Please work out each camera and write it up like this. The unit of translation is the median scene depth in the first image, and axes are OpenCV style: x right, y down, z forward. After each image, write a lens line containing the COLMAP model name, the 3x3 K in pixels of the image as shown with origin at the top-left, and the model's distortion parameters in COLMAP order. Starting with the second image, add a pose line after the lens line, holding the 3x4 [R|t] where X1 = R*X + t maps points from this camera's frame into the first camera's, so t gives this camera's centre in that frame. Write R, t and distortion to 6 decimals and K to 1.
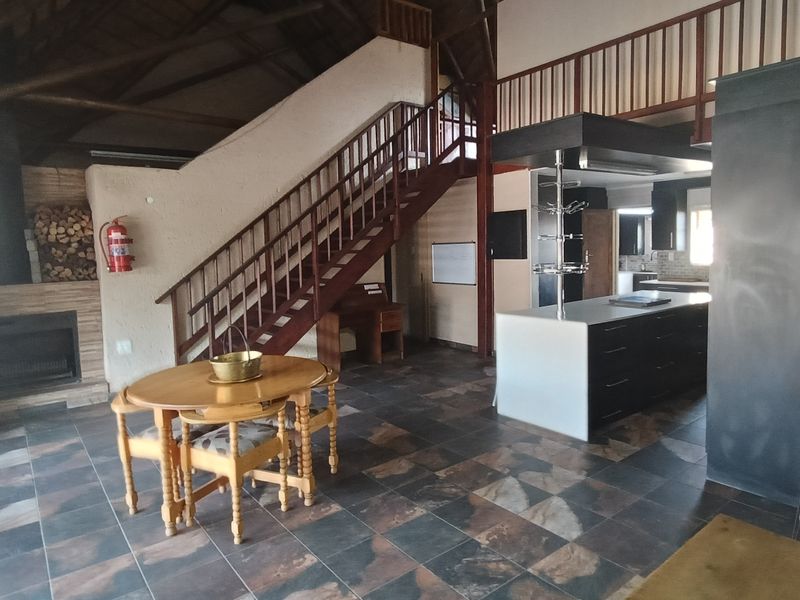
lens RADIAL K [[504.4, 0, 397.9], [0, 504.4, 291.8], [0, 0, 1]] dist [-0.010726, -0.000240]
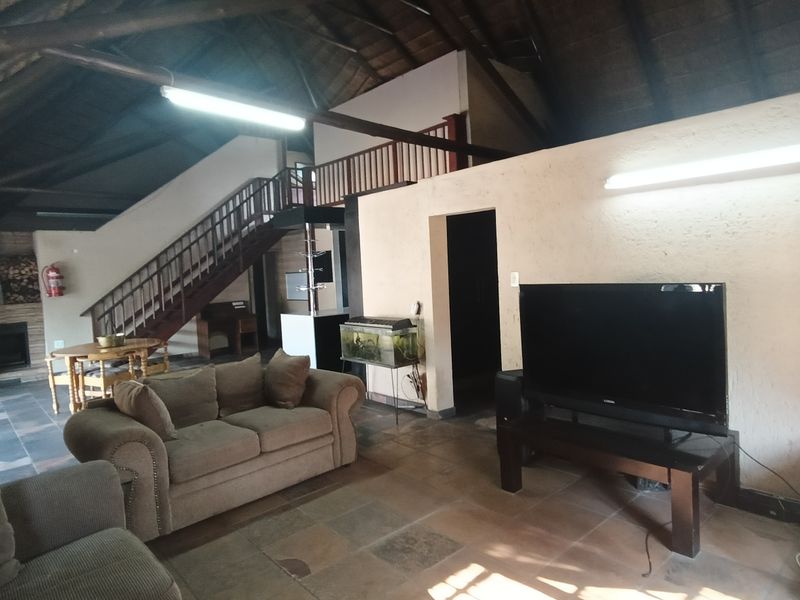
lens RADIAL K [[504.4, 0, 408.7], [0, 504.4, 300.1], [0, 0, 1]] dist [-0.010726, -0.000240]
pose [[0.996380, -0.026686, 0.080709, 0.431797], [0.029120, 0.999151, -0.029139, 0.049529], [-0.079863, 0.031384, 0.996312, -0.671027]]
